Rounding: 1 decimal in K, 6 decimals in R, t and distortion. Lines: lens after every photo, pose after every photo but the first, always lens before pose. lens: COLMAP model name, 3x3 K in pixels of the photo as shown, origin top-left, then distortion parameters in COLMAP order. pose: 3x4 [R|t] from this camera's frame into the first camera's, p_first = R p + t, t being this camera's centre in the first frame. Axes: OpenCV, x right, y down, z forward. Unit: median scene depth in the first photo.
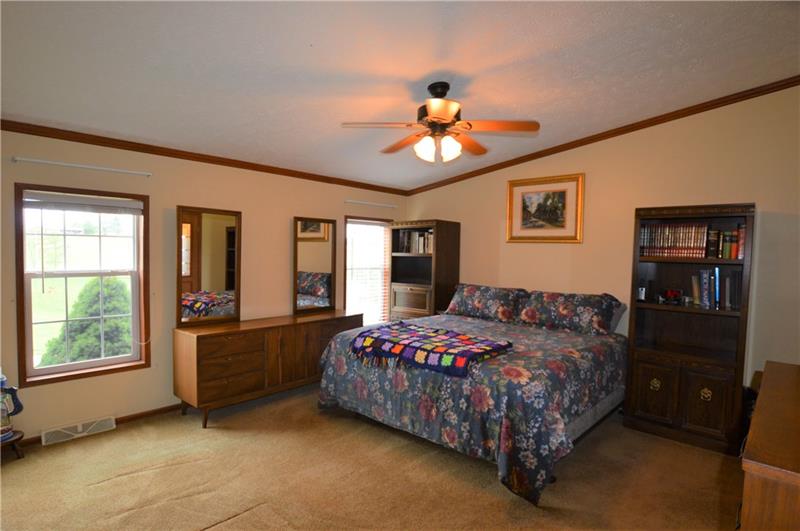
lens RADIAL K [[412.9, 0, 400.7], [0, 412.9, 268.3], [0, 0, 1]] dist [-0.003858, 0.000195]
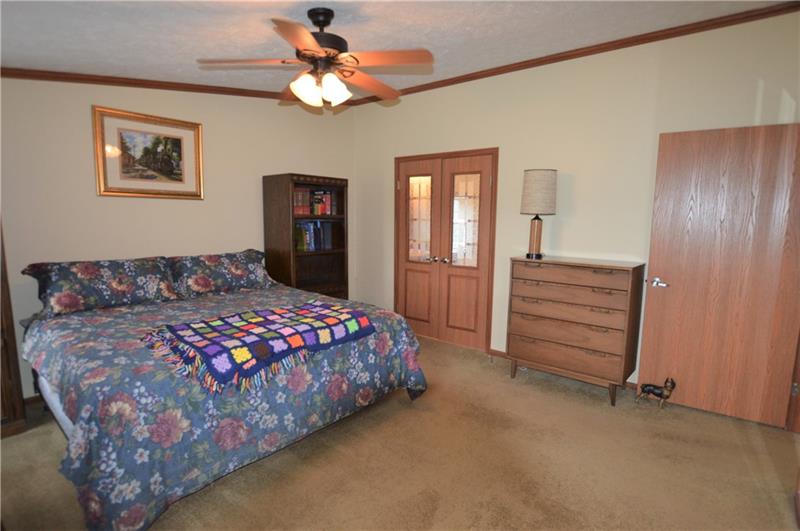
lens RADIAL K [[412.9, 0, 403.4], [0, 412.9, 267.6], [0, 0, 1]] dist [-0.003858, 0.000195]
pose [[-0.023510, -0.141043, 0.989724, -0.525898], [0.028571, 0.989499, 0.141689, -0.029365], [-0.999315, 0.031608, -0.019234, 0.569232]]
